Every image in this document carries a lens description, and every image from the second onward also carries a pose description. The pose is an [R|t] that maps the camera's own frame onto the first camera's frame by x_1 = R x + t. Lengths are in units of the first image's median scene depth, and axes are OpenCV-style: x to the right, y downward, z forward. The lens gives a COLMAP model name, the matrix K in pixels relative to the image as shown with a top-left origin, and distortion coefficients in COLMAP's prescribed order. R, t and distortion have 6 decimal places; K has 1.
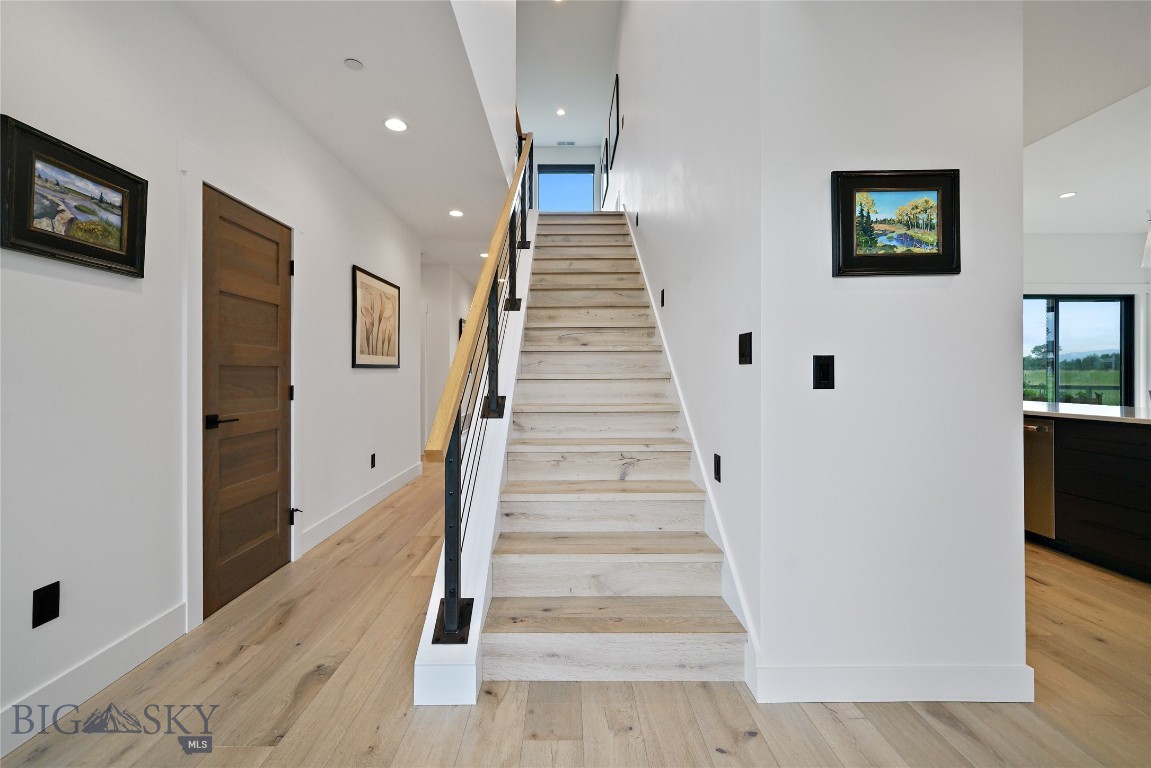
lens RADIAL K [[468.2, 0, 572.9], [0, 468.2, 380.5], [0, 0, 1]] dist [-0.000084, -0.000029]
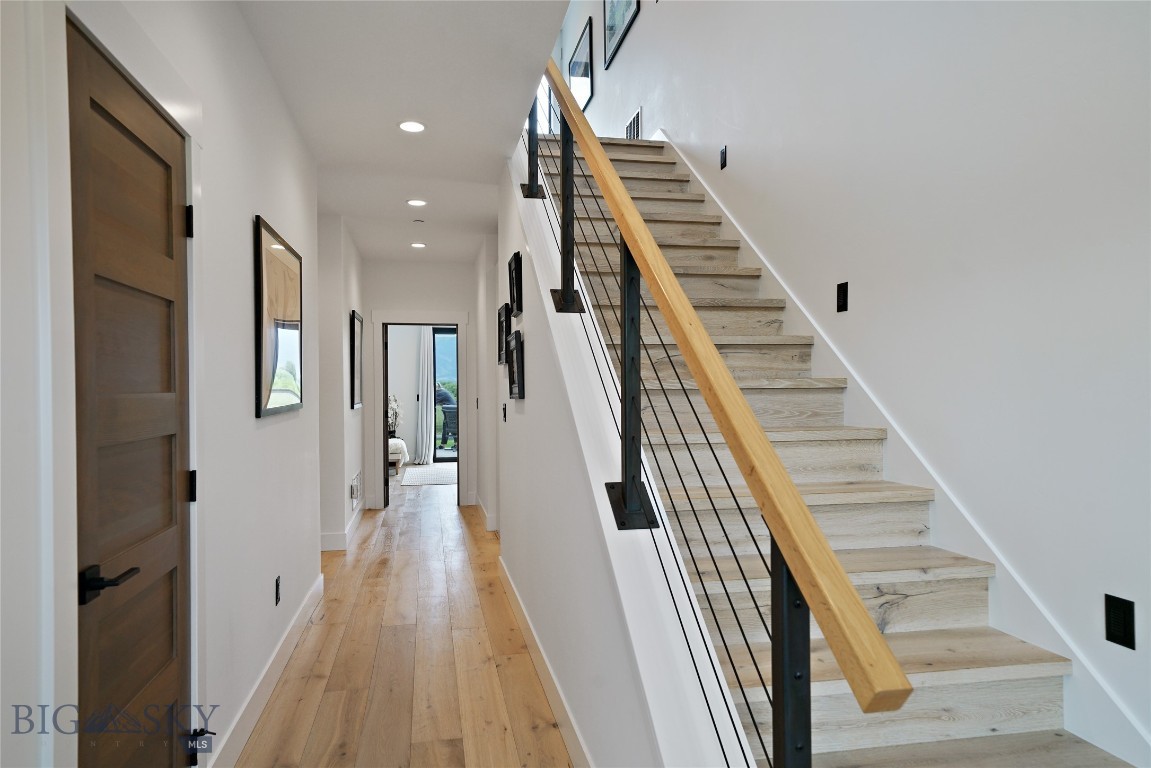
lens RADIAL K [[713.1, 0, 574.9], [0, 713.1, 405.5], [0, 0, 1]] dist [0.032940, 0.000452]
pose [[0.980675, -0.007944, 0.195483, -0.356263], [0.005590, 0.999905, 0.012587, -0.060714], [-0.195564, -0.011251, 0.980626, 0.206100]]
